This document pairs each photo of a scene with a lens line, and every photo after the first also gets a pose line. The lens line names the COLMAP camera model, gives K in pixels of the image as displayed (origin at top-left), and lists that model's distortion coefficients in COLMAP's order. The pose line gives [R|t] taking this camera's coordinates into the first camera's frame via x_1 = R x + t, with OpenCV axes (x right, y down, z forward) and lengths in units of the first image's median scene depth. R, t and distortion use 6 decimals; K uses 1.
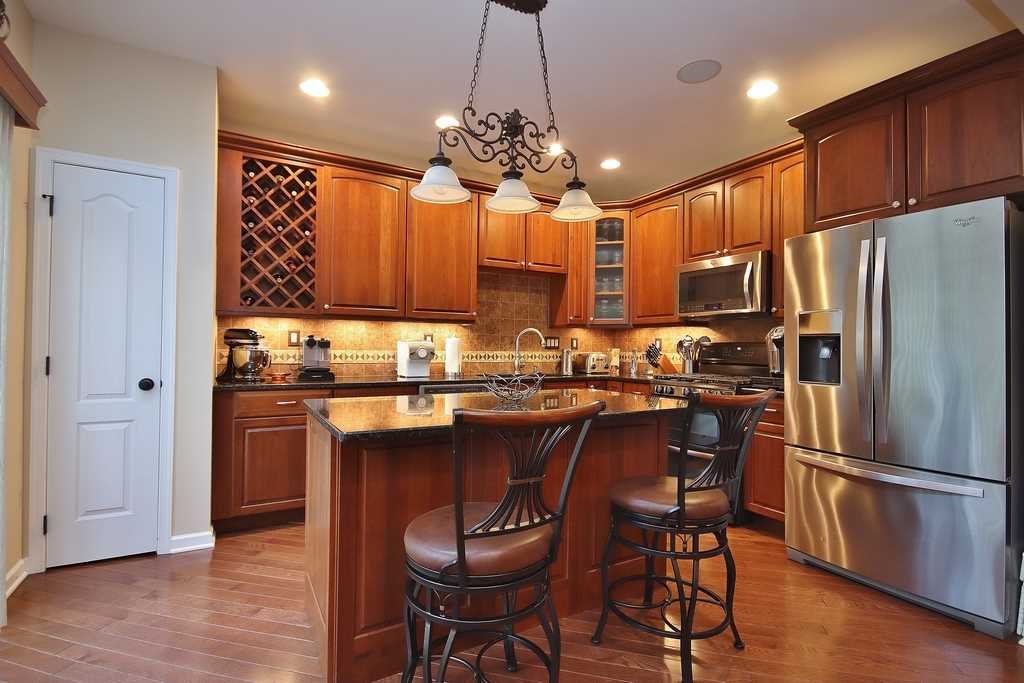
lens RADIAL K [[489.8, 0, 512.0], [0, 489.8, 341.5], [0, 0, 1]] dist [-0.001792, -0.000360]
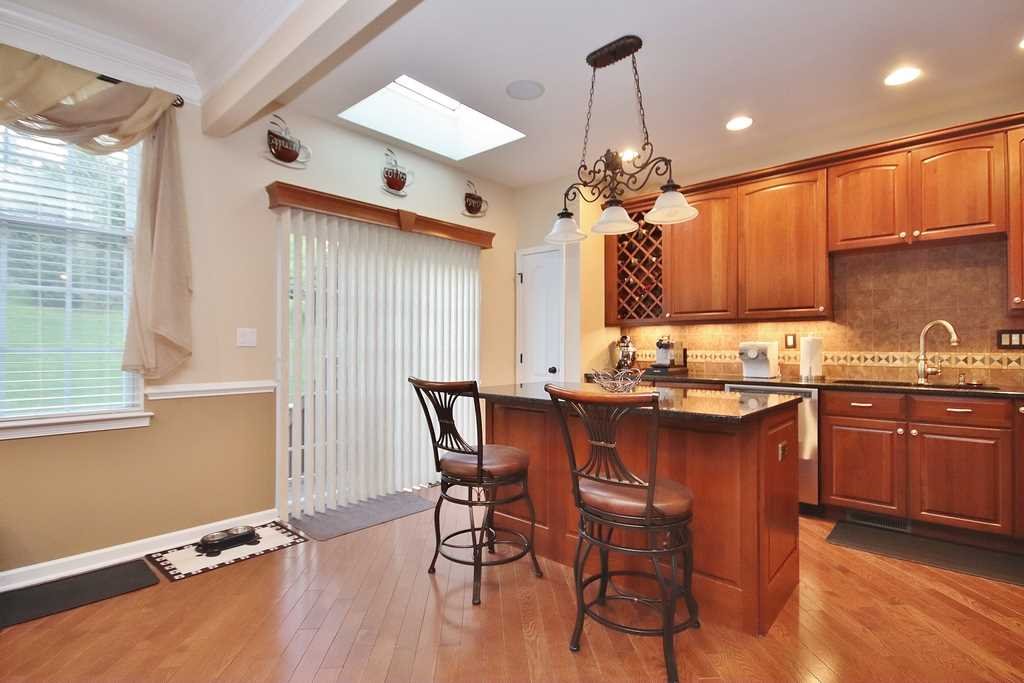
lens RADIAL K [[489.8, 0, 512.0], [0, 489.8, 341.5], [0, 0, 1]] dist [-0.001792, -0.000360]
pose [[0.317682, -0.021663, -0.947950, 0.609031], [0.012151, 0.999750, -0.018775, 0.012301], [0.948119, -0.005554, 0.317866, 0.217222]]
